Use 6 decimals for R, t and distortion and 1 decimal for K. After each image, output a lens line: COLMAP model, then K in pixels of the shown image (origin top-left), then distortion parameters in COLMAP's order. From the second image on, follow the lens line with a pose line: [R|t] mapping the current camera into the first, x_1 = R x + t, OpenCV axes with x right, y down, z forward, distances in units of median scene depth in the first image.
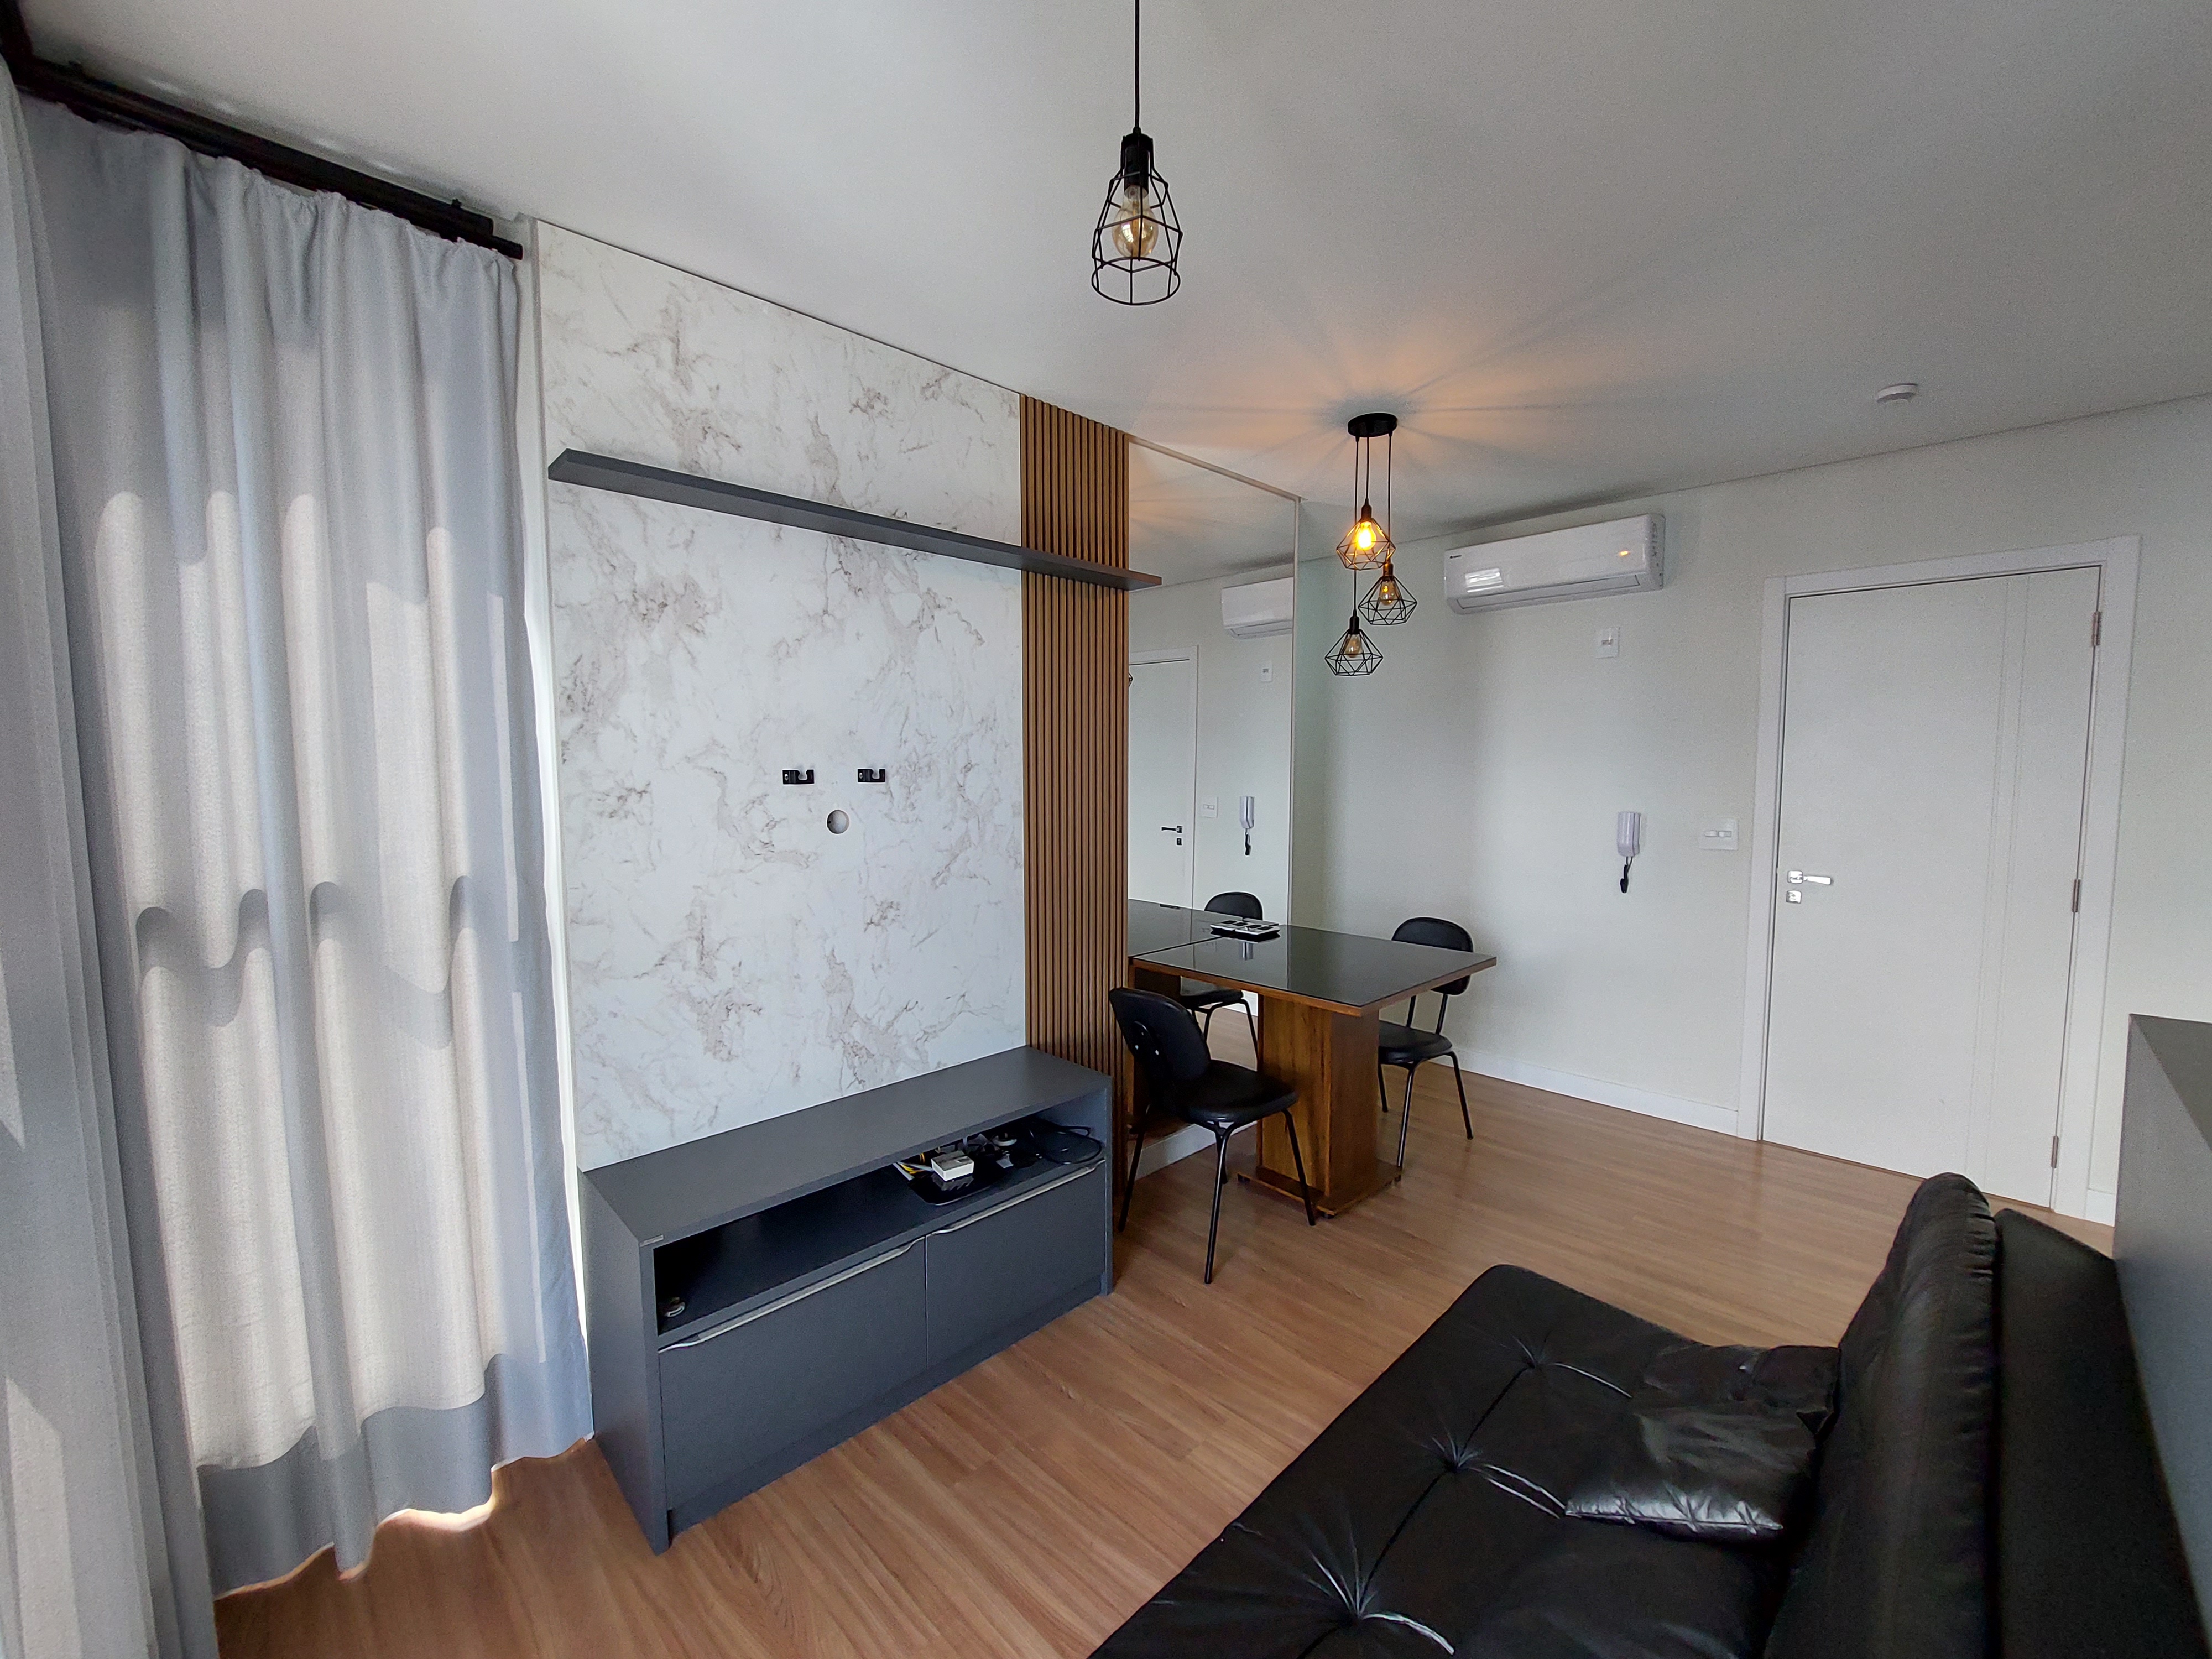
lens RADIAL K [[883.0, 0, 1113.1], [0, 883.0, 828.9], [0, 0, 1]] dist [-0.010841, -0.002003]
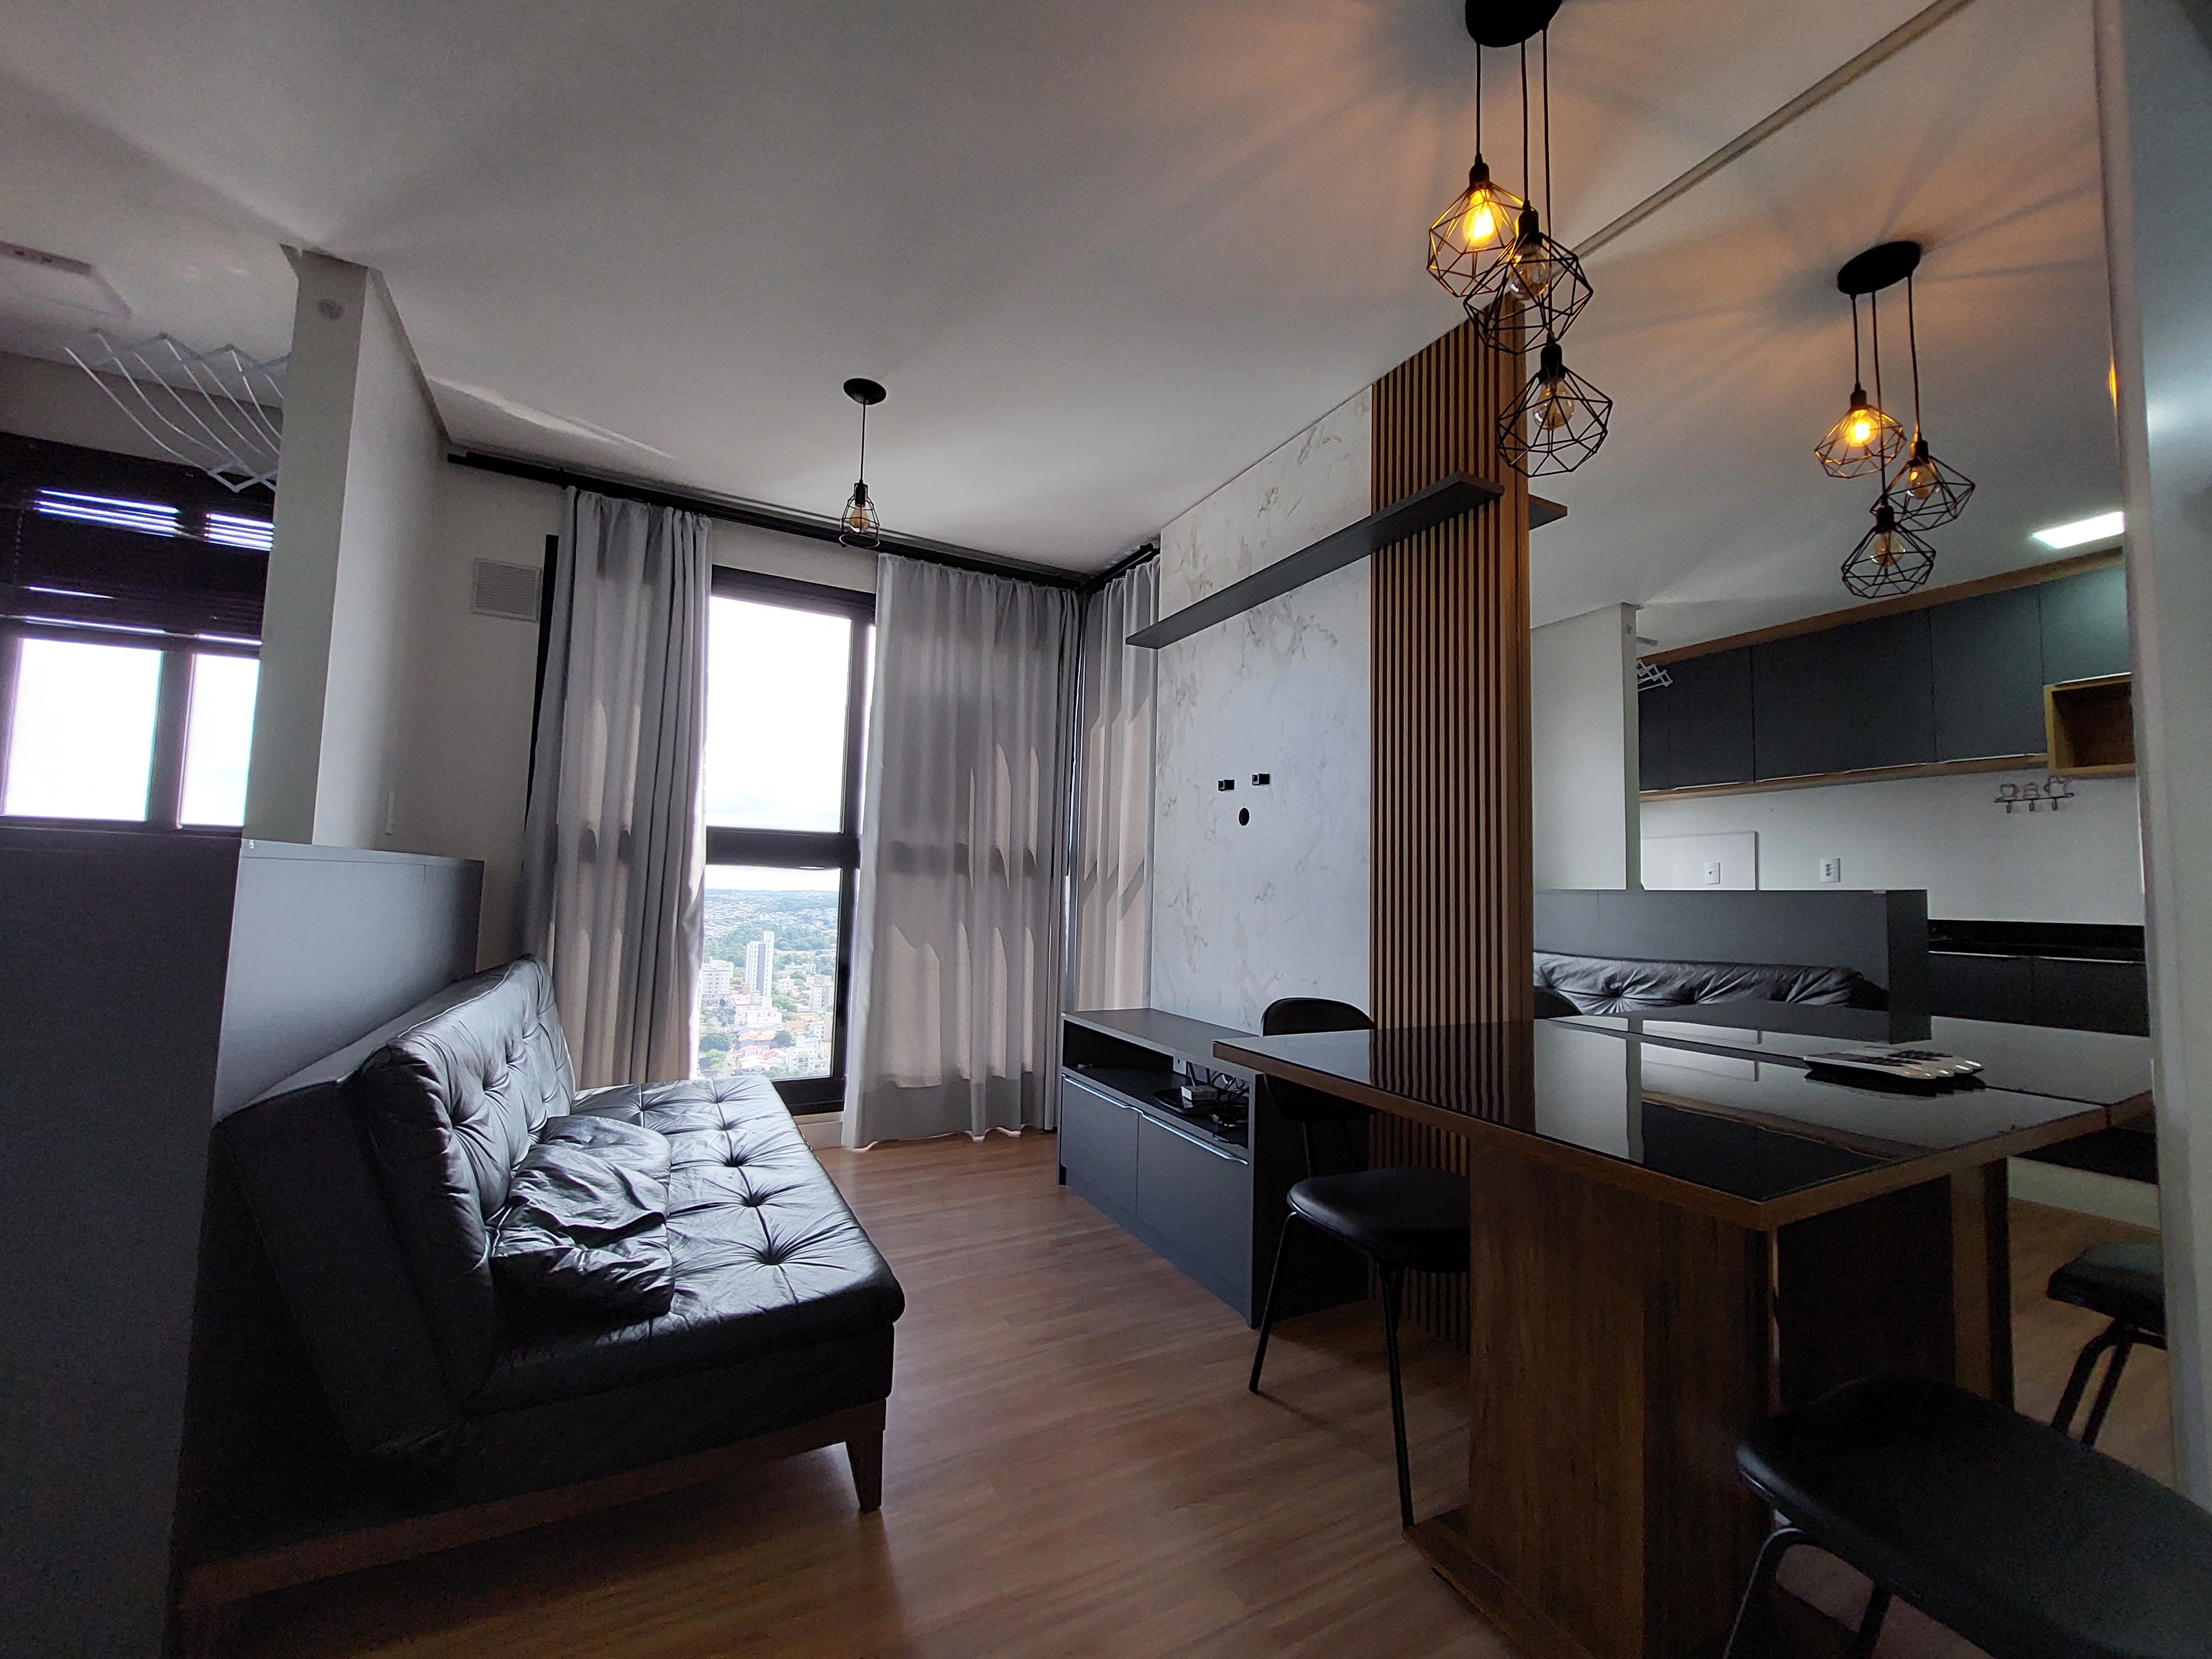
lens RADIAL K [[883.0, 0, 1121.1], [0, 883.0, 831.7], [0, 0, 1]] dist [-0.010841, -0.002003]
pose [[-0.283985, -0.071823, -0.956135, 1.015484], [-0.101005, 0.993883, -0.044659, 0.093259], [0.953494, 0.083892, -0.289502, 1.209683]]
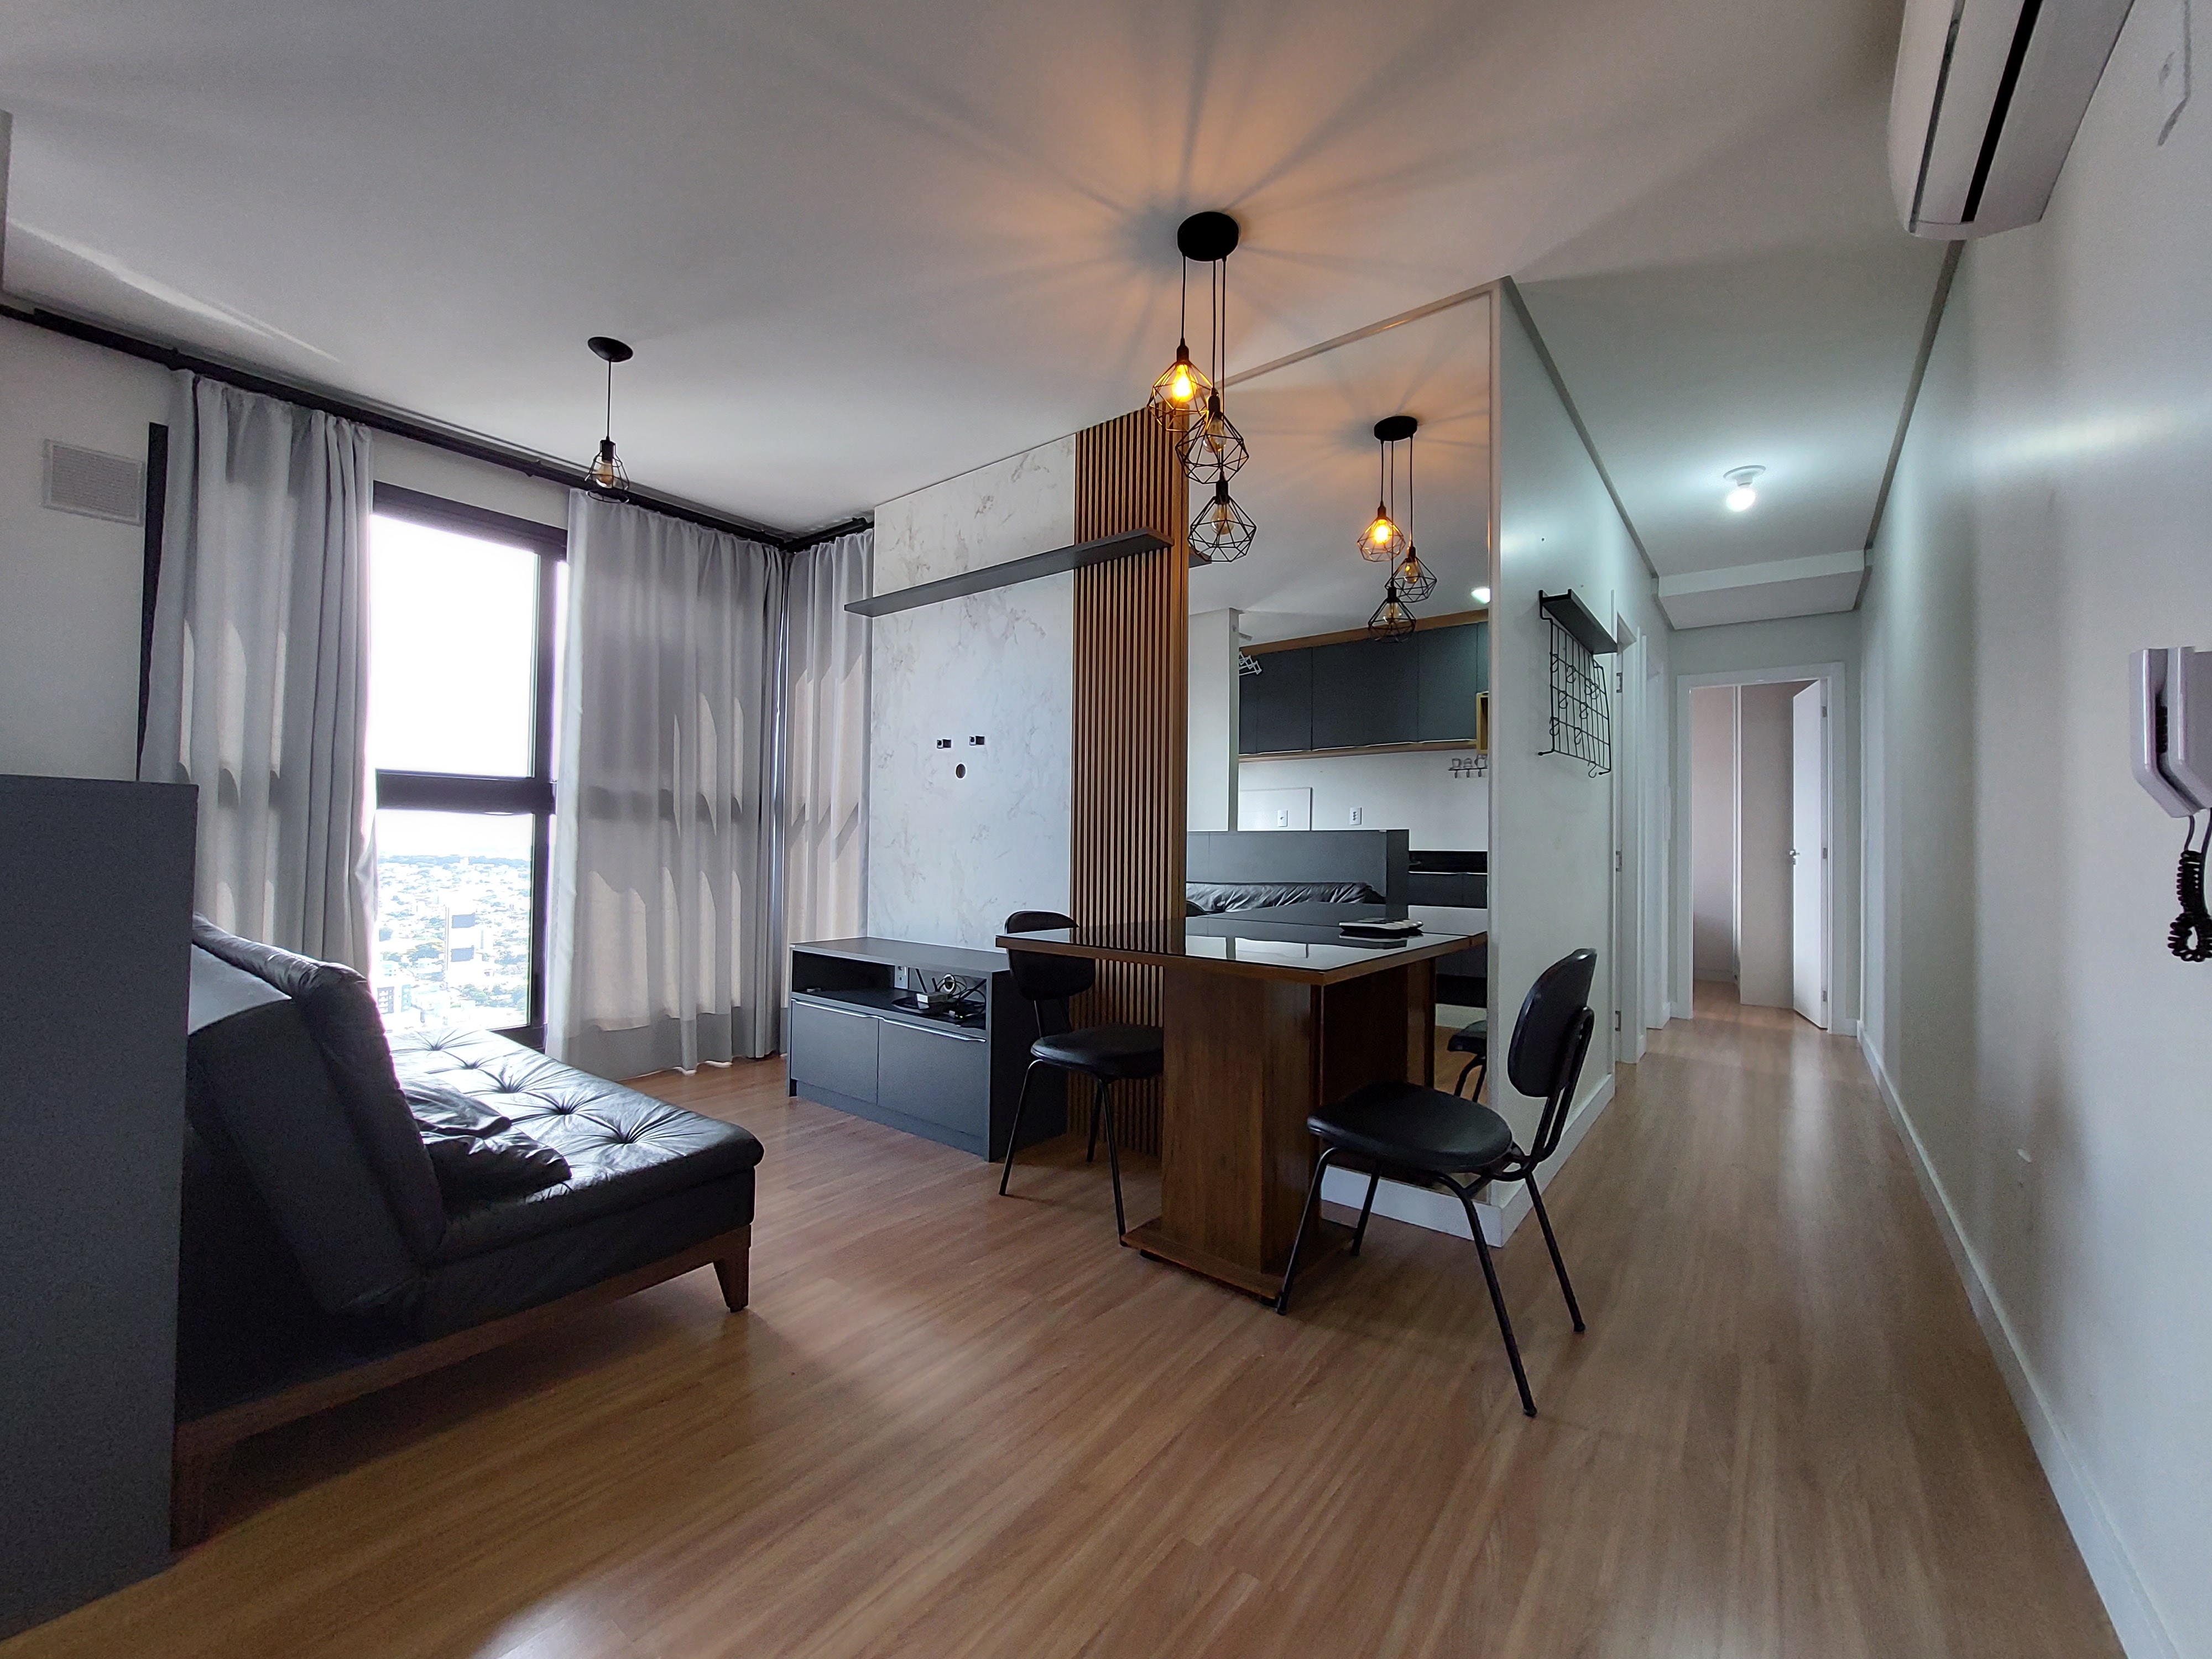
lens RADIAL K [[883.0, 0, 1125.1], [0, 883.0, 832.6], [0, 0, 1]] dist [-0.010841, -0.002003]
pose [[0.134492, -0.013399, -0.990824, 1.312241], [-0.091068, 0.995510, -0.025823, 0.117961], [0.986721, 0.093705, 0.132668, 1.090870]]
